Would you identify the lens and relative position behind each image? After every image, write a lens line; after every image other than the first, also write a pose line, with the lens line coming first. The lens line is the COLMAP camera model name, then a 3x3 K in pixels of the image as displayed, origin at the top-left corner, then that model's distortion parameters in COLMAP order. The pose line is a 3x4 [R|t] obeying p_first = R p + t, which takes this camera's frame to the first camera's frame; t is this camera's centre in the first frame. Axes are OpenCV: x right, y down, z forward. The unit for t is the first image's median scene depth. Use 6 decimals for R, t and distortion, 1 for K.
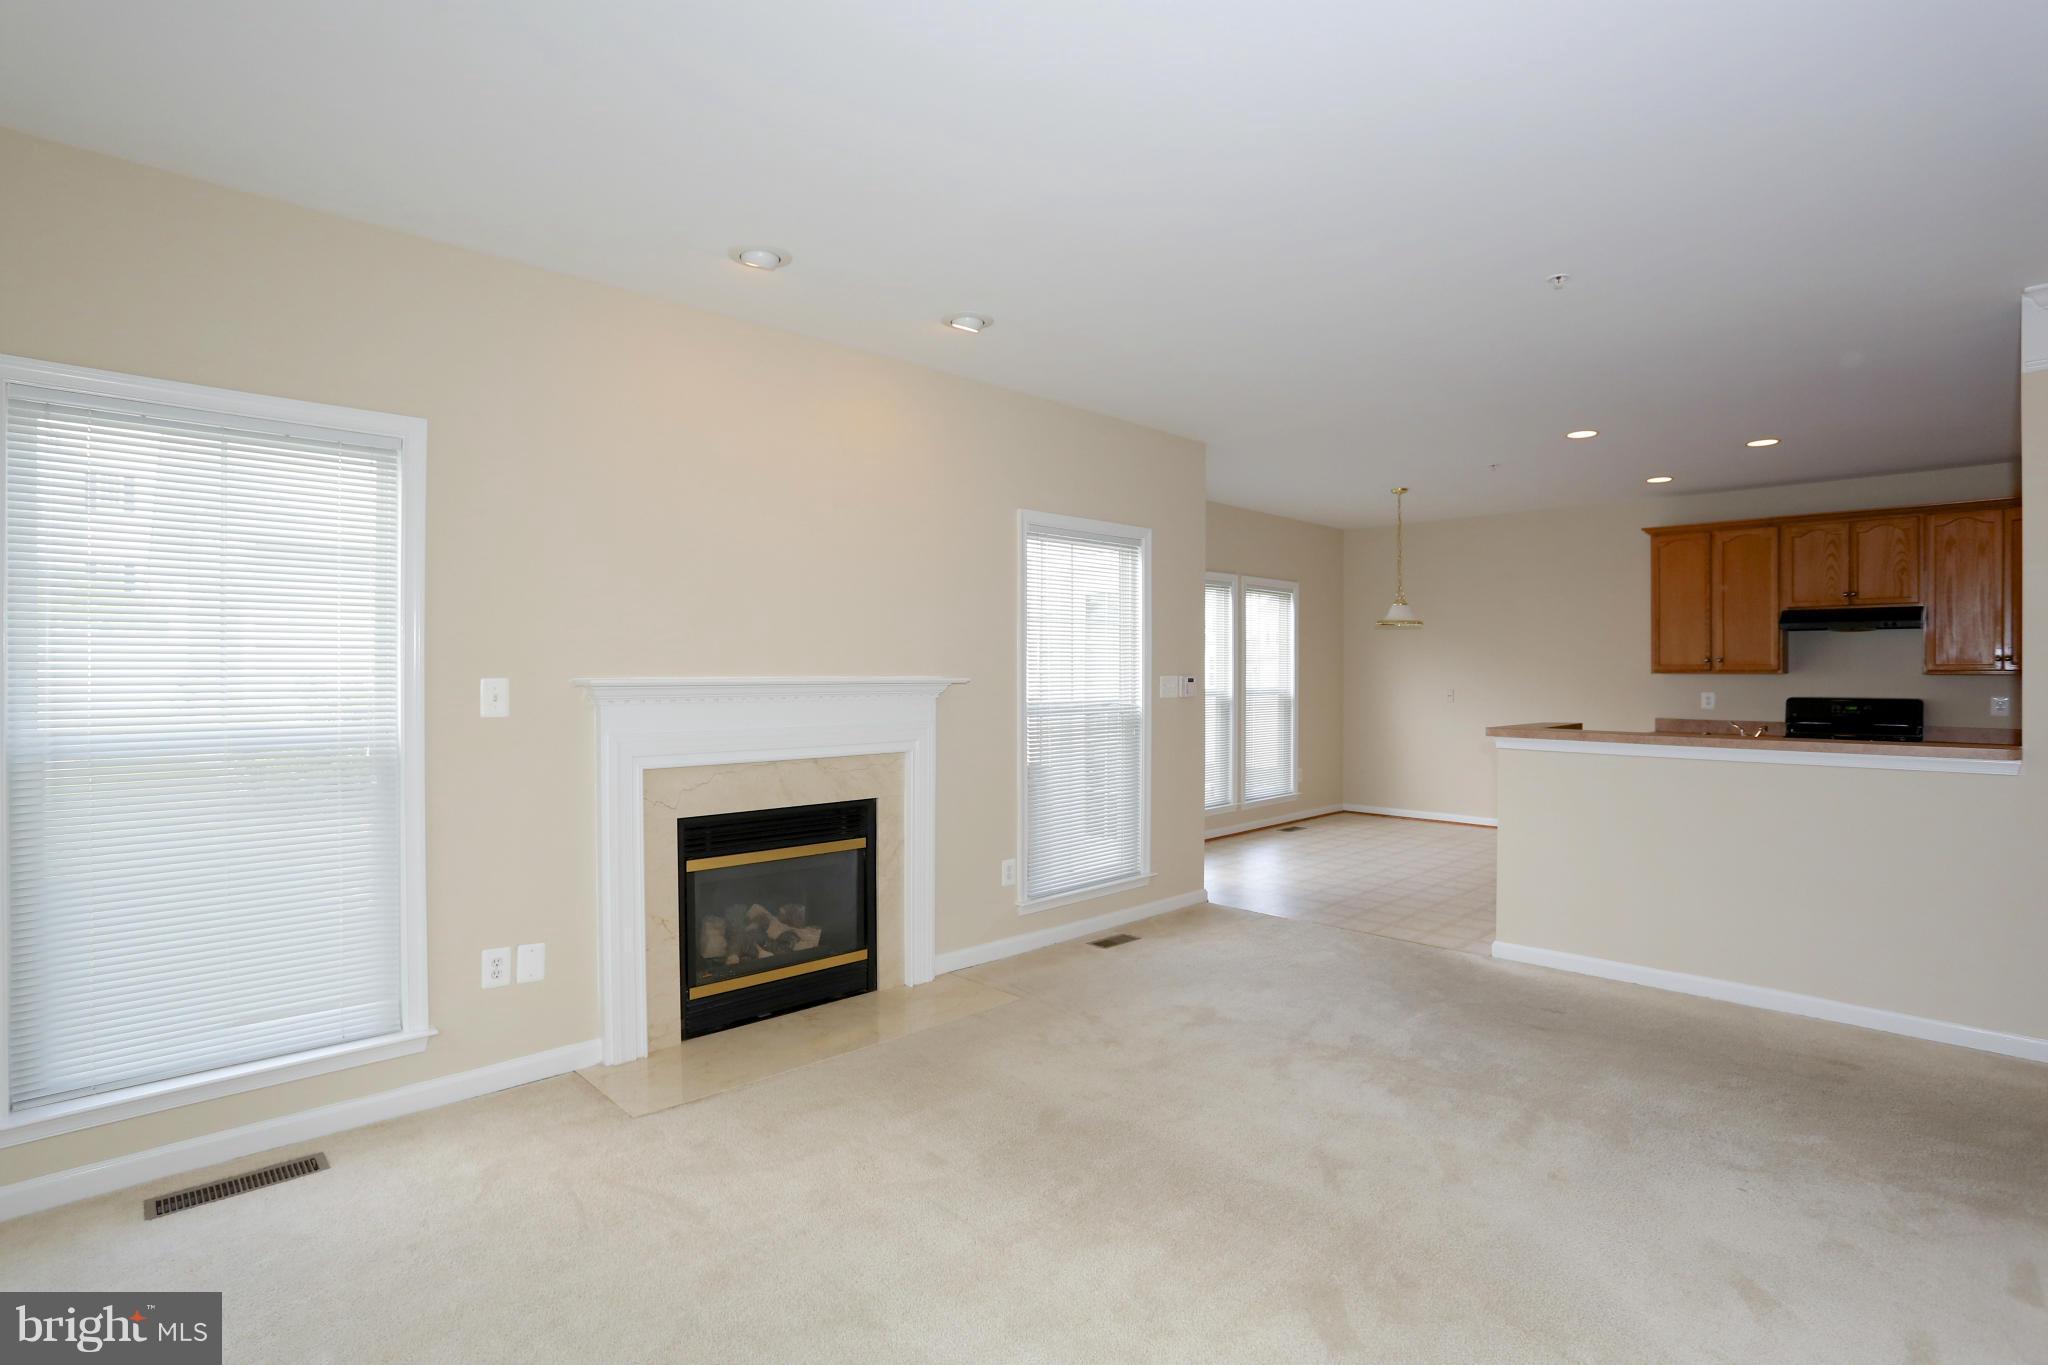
lens RADIAL K [[1009.7, 0, 1022.6], [0, 1009.7, 677.9], [0, 0, 1]] dist [-0.068190, 0.033544]
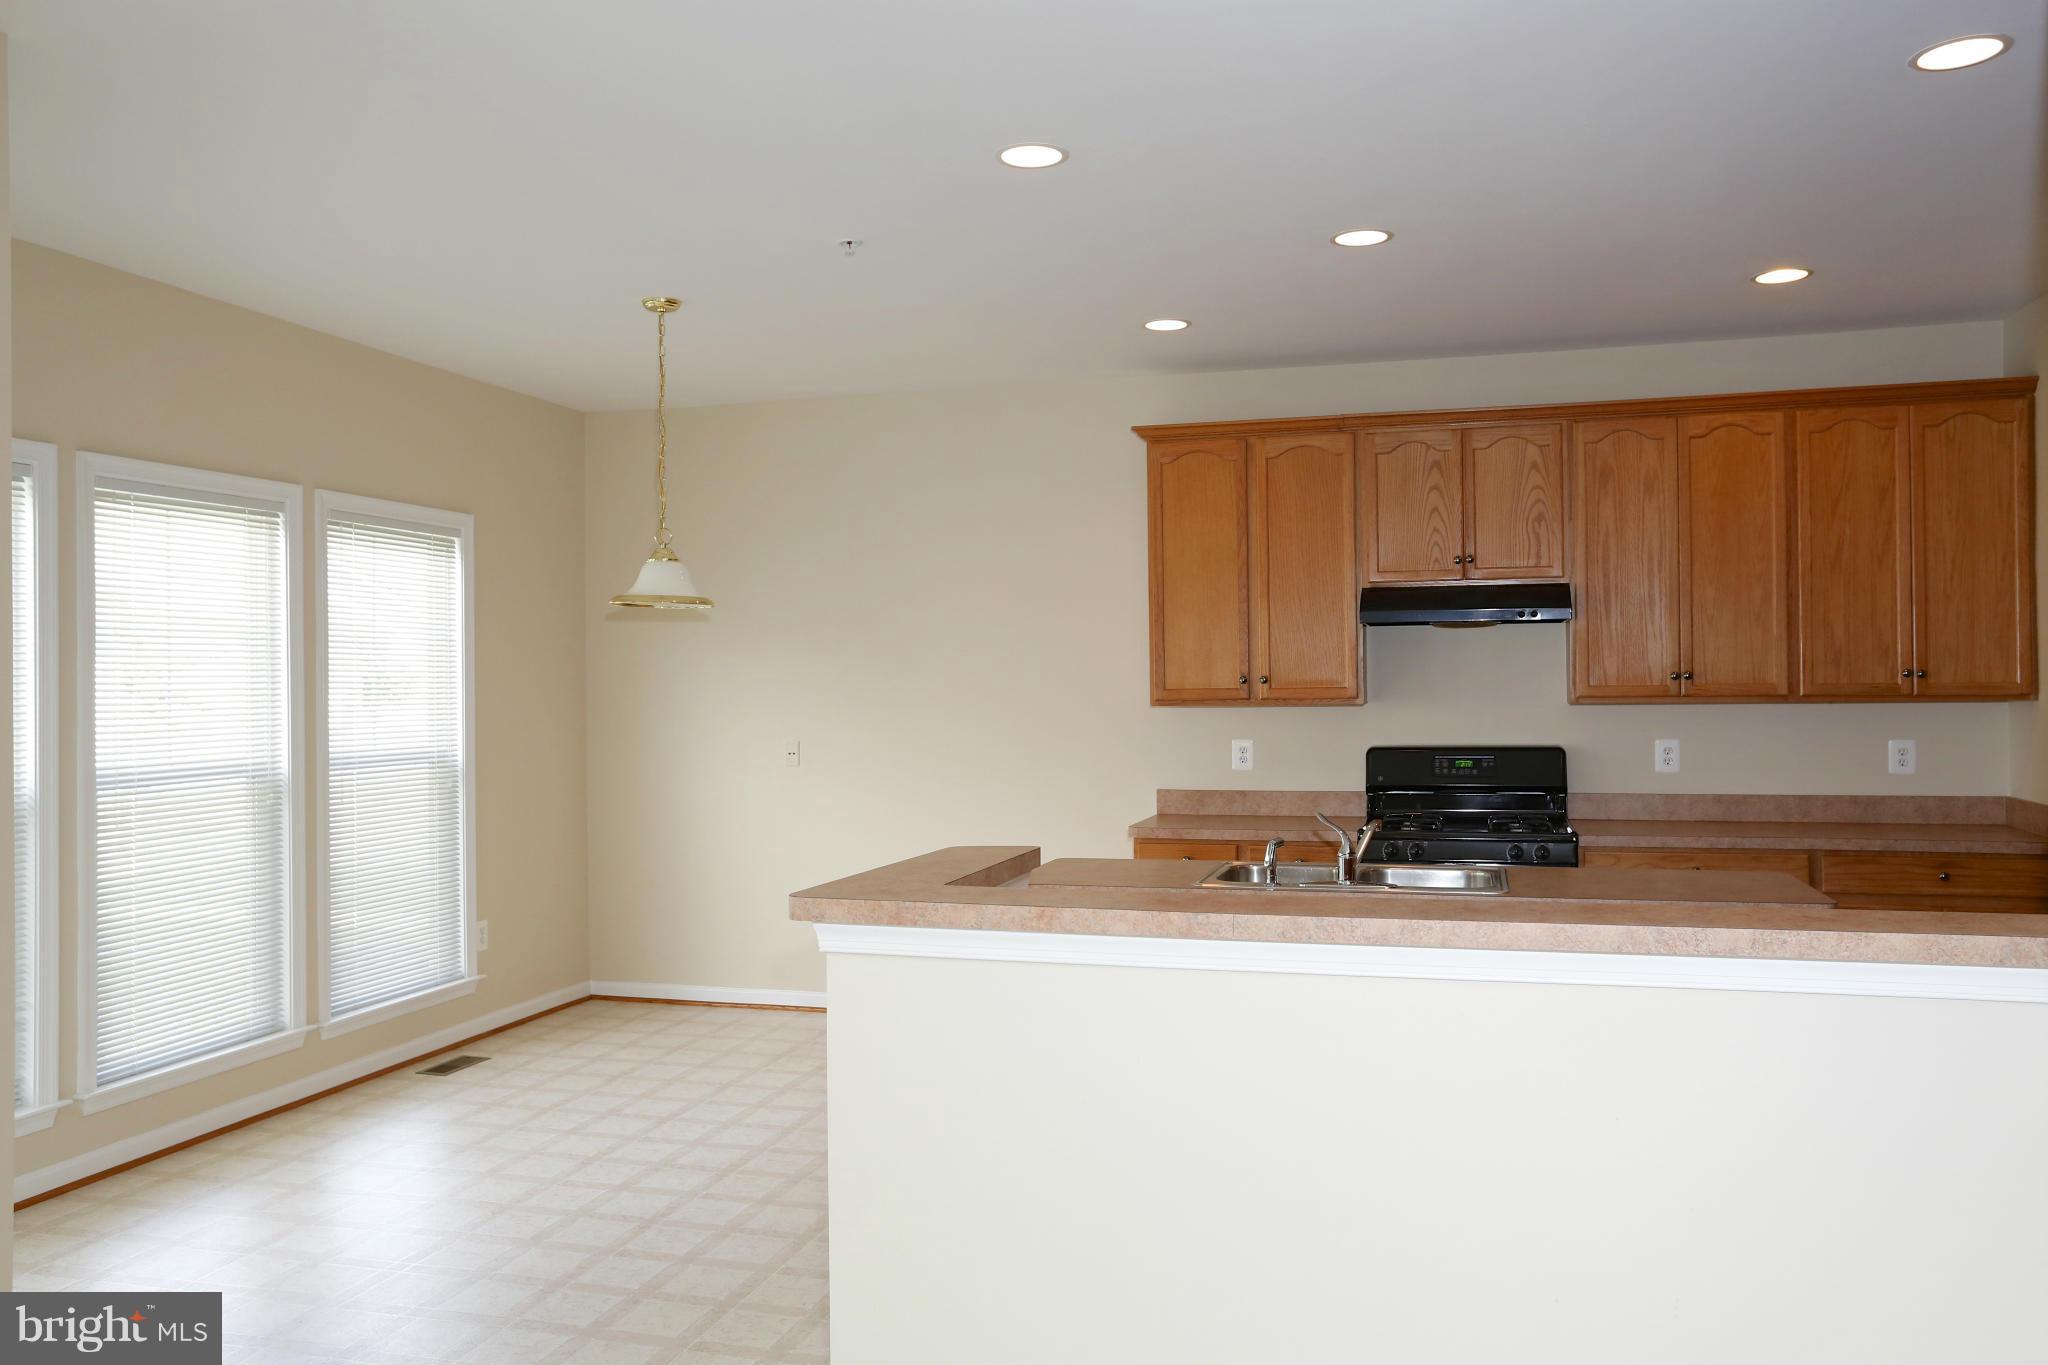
lens RADIAL K [[1570.0, 0, 1024.0], [0, 1570.0, 682.5], [0, 0, 1]] dist [-0.012603, -0.001122]
pose [[0.871094, -0.008142, 0.491048, 0.192197], [0.014252, 0.999861, -0.008704, -0.012010], [-0.490909, 0.014581, 0.871089, 0.347561]]
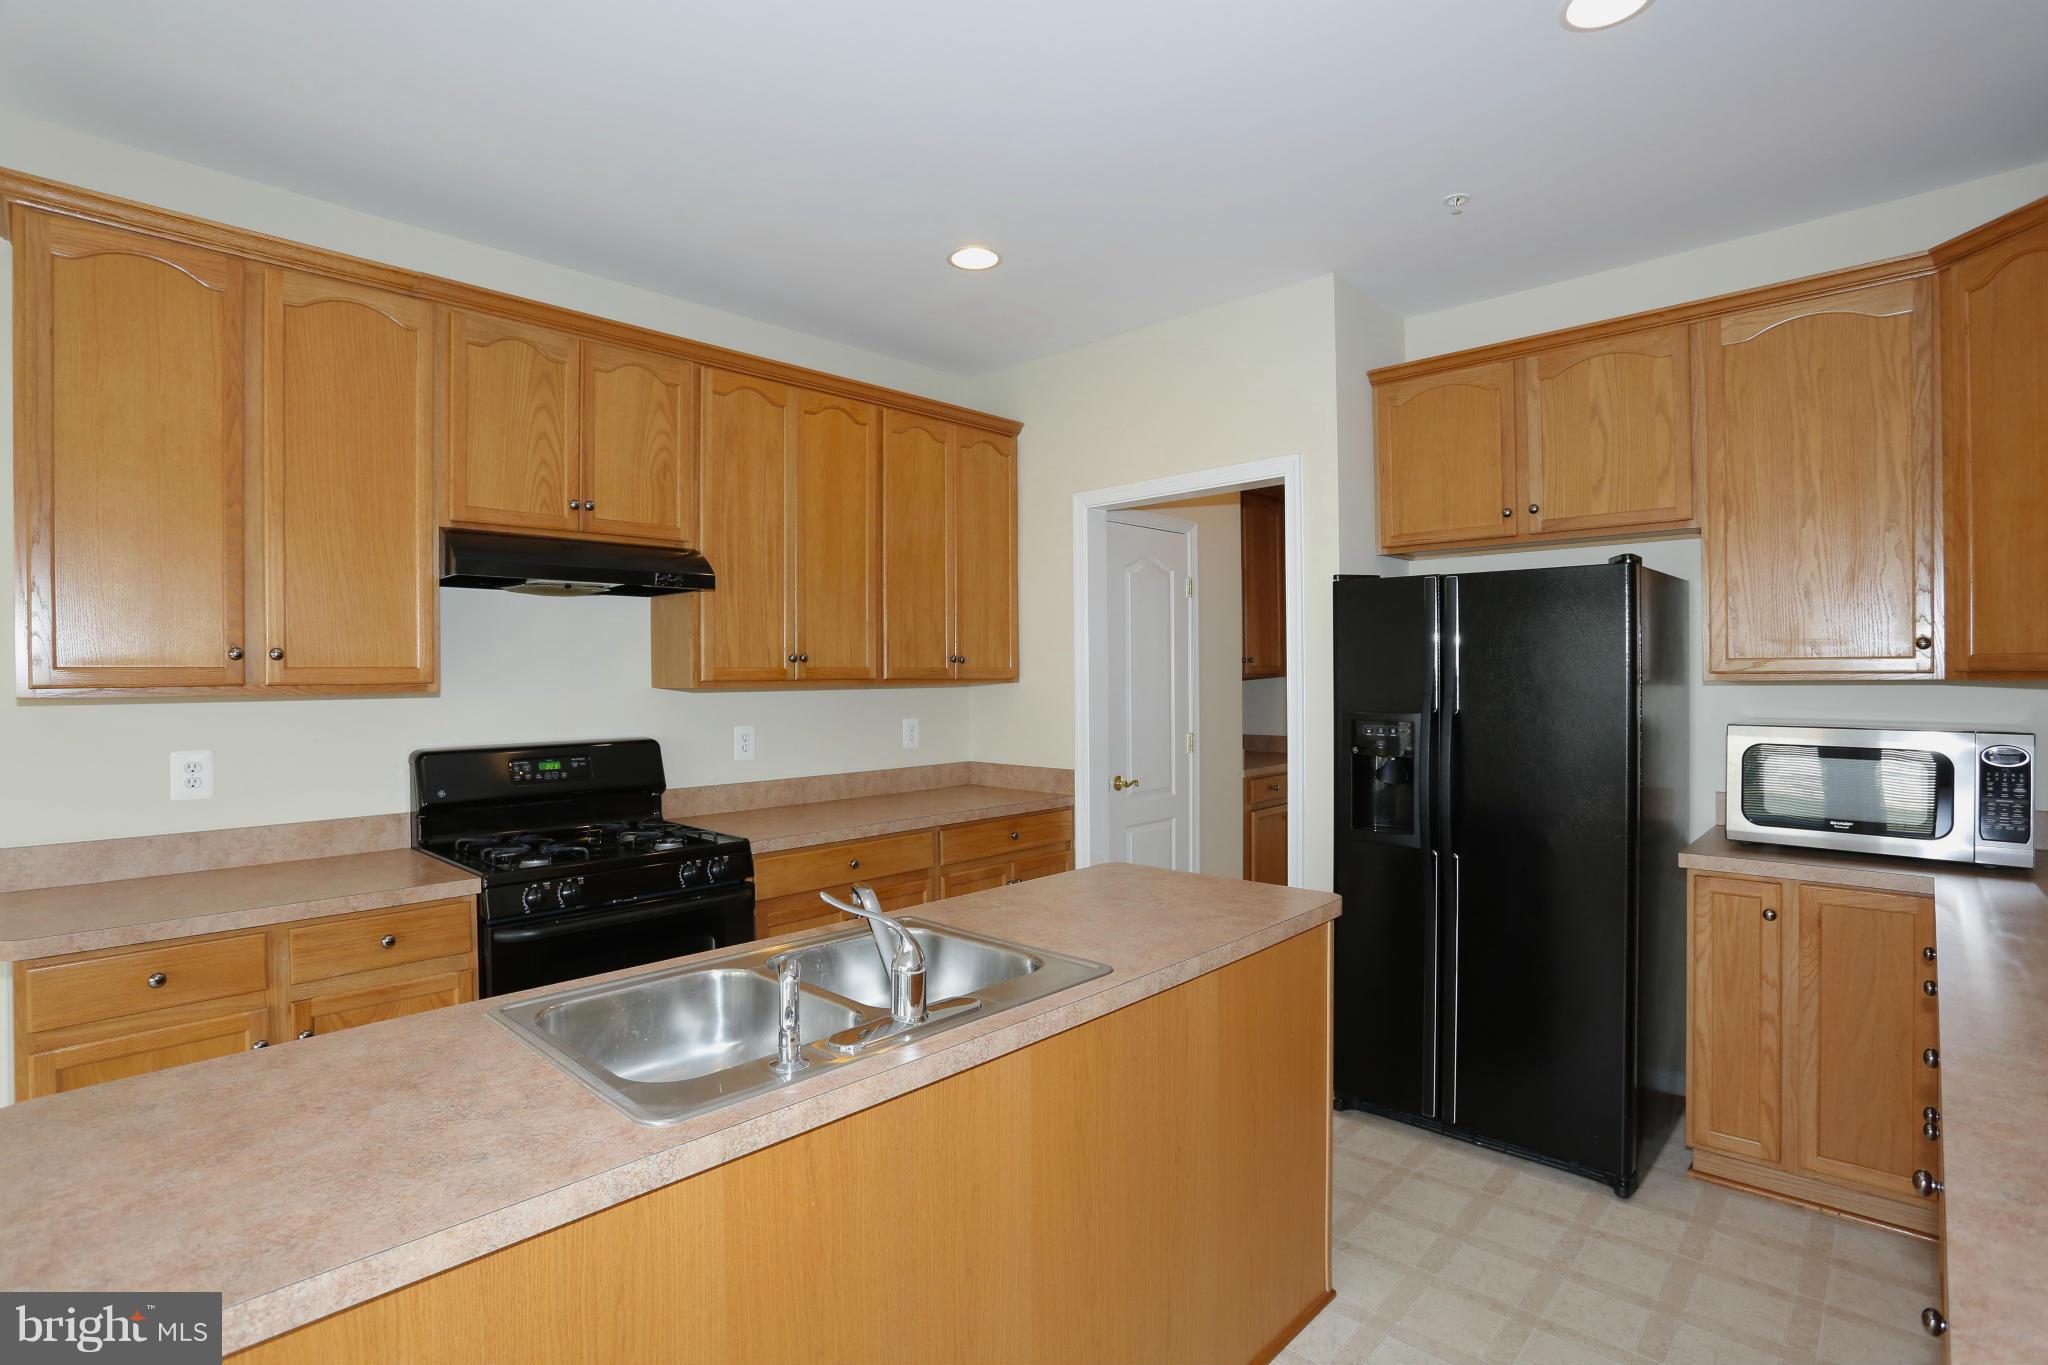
lens RADIAL K [[1009.7, 0, 1022.6], [0, 1009.7, 677.9], [0, 0, 1]] dist [-0.068190, 0.033544]
pose [[-0.034333, -0.005172, 0.999397, 0.394246], [0.013942, 0.999887, 0.005653, -0.009228], [-0.999313, 0.014127, -0.034257, 0.811518]]
